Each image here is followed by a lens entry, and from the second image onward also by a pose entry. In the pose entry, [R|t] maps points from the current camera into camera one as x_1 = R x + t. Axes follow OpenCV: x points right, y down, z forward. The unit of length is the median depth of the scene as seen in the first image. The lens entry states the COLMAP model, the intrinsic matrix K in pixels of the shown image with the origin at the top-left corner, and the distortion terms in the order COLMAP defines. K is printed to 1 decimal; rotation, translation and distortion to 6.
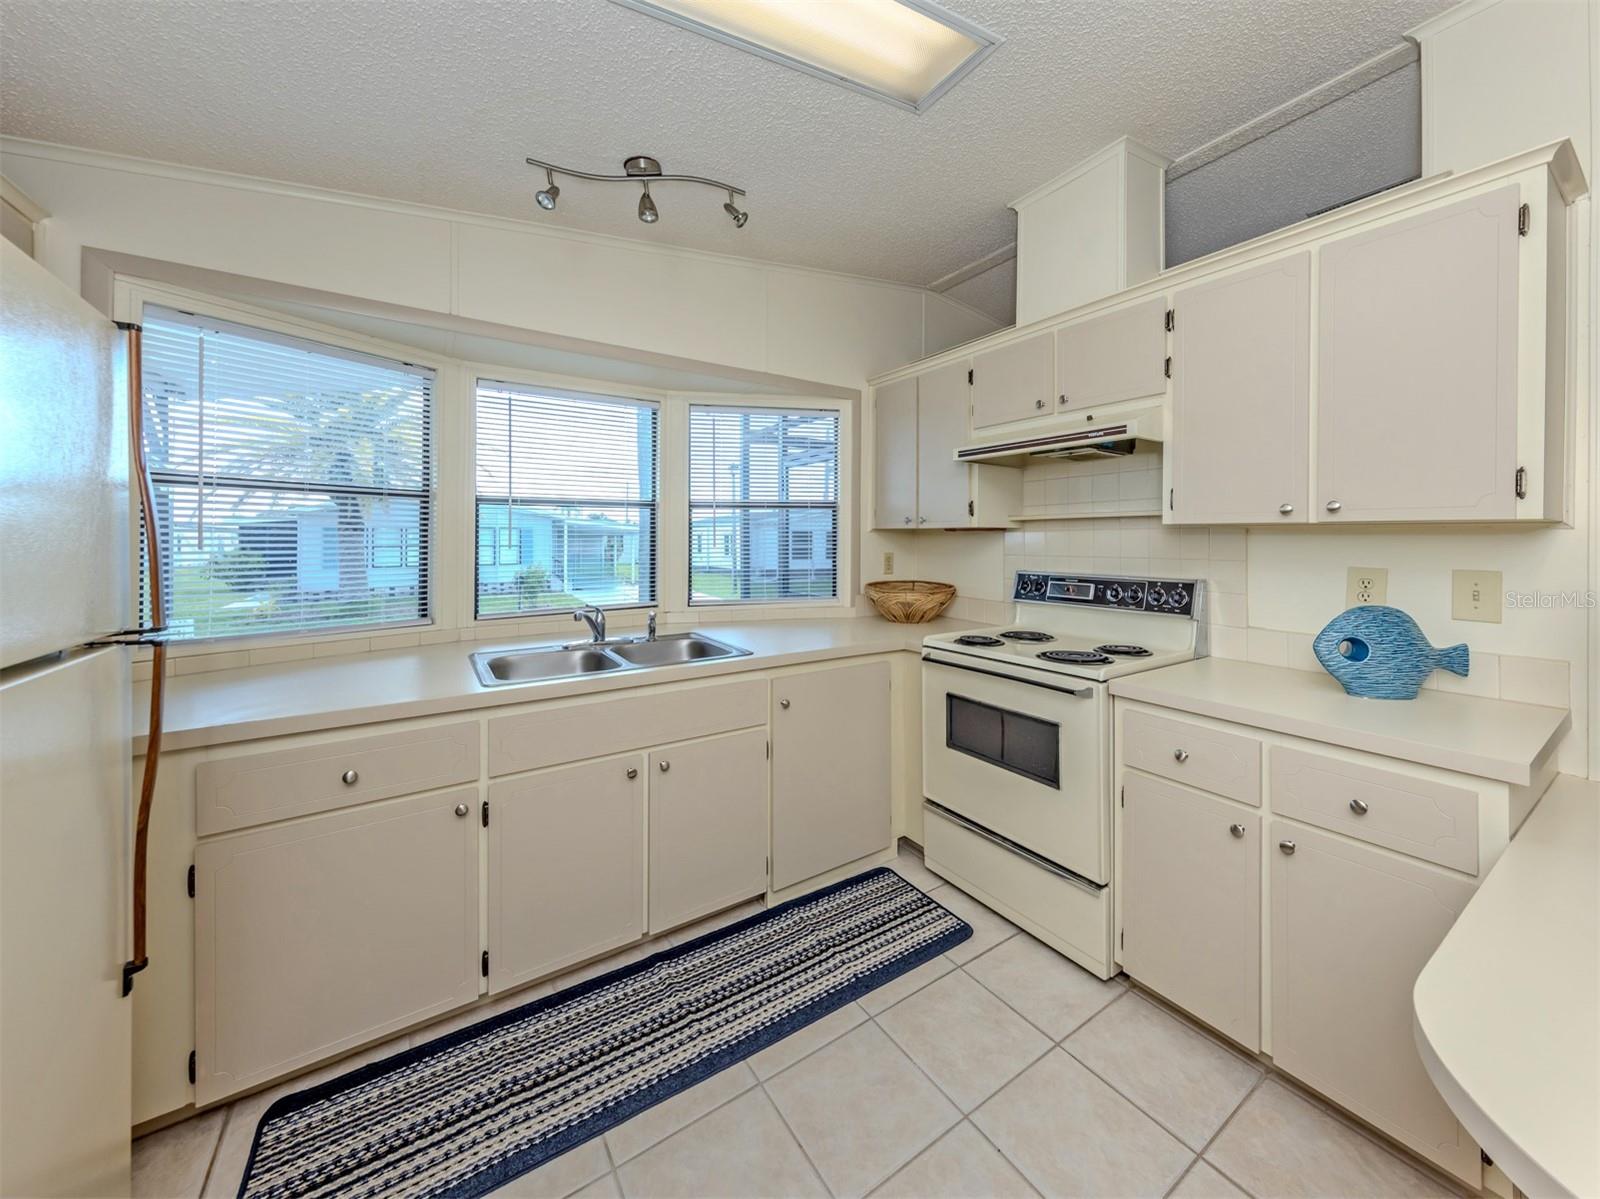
lens RADIAL K [[588.6, 0, 838.7], [0, 588.6, 548.4], [0, 0, 1]] dist [0.006287, -0.000575]
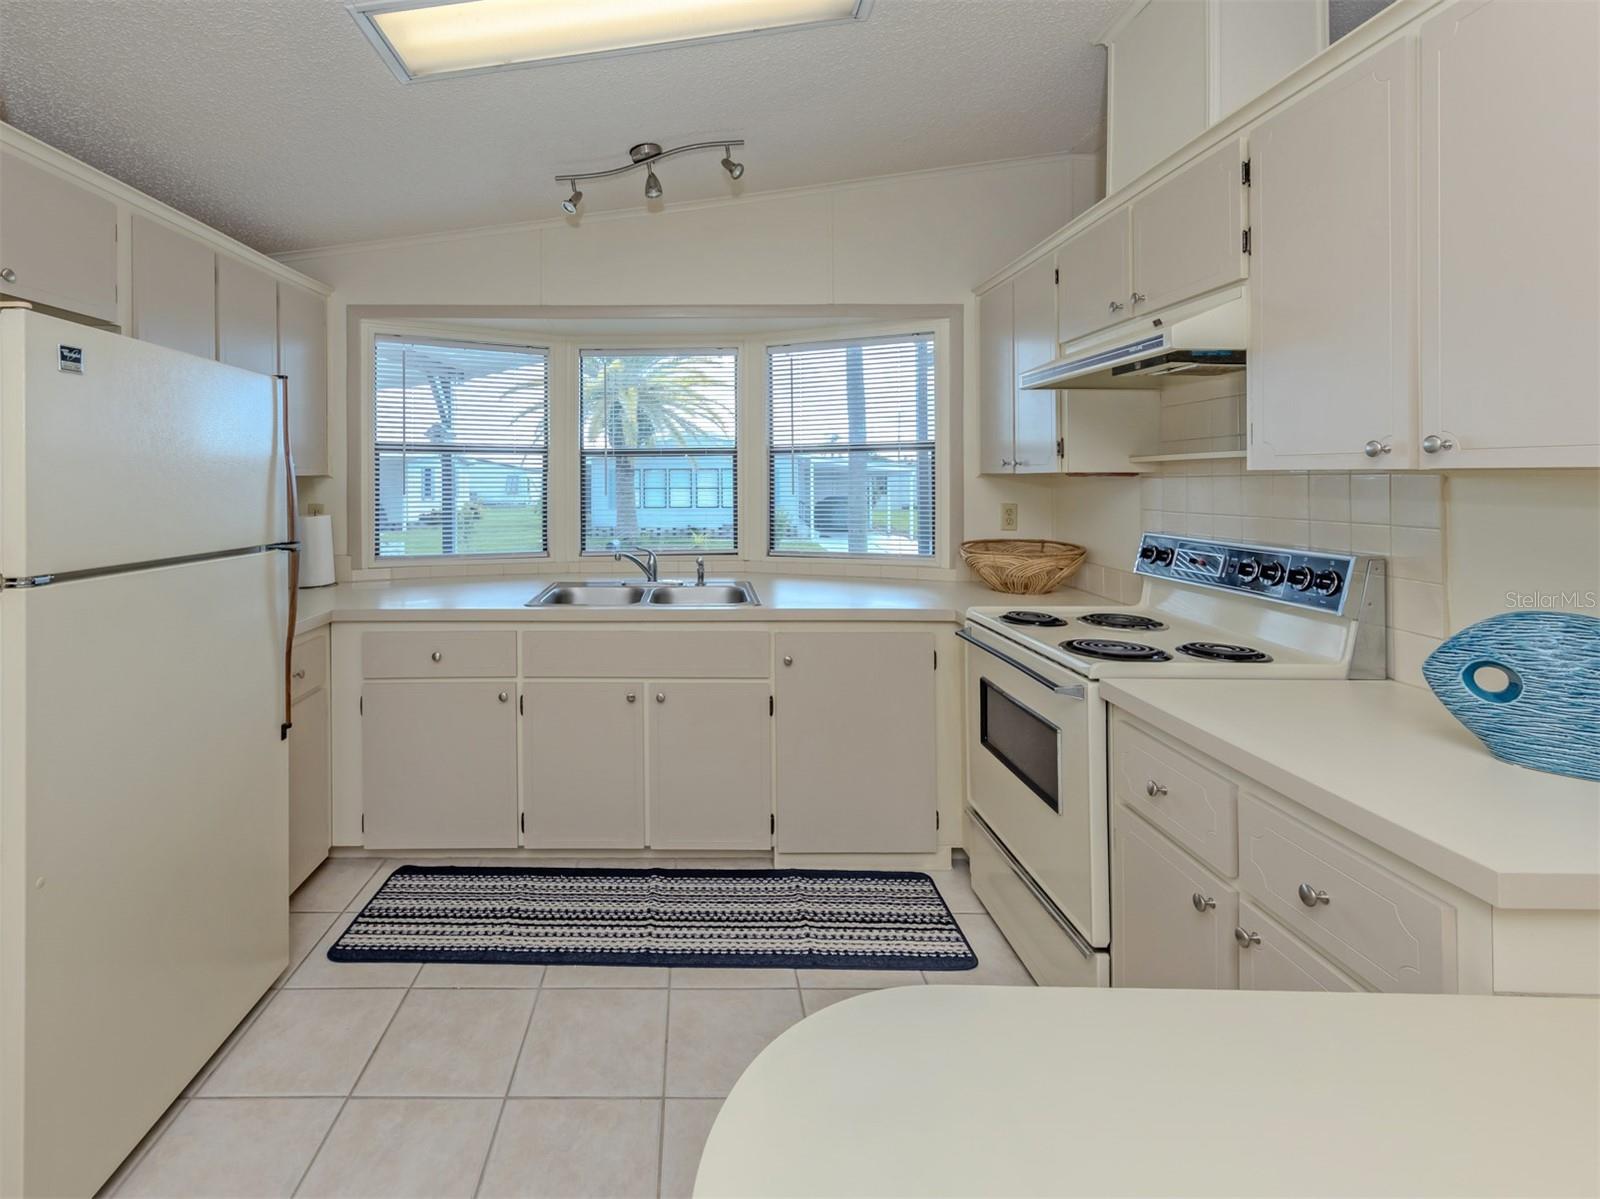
lens RADIAL K [[802.8, 0, 800.7], [0, 802.8, 493.9], [0, 0, 1]] dist [0.018441, 0.000307]
pose [[0.821235, 0.010466, -0.570494, 0.762718], [-0.005671, 0.999932, 0.010181, -0.023692], [0.570561, -0.005126, 0.821239, -0.072463]]
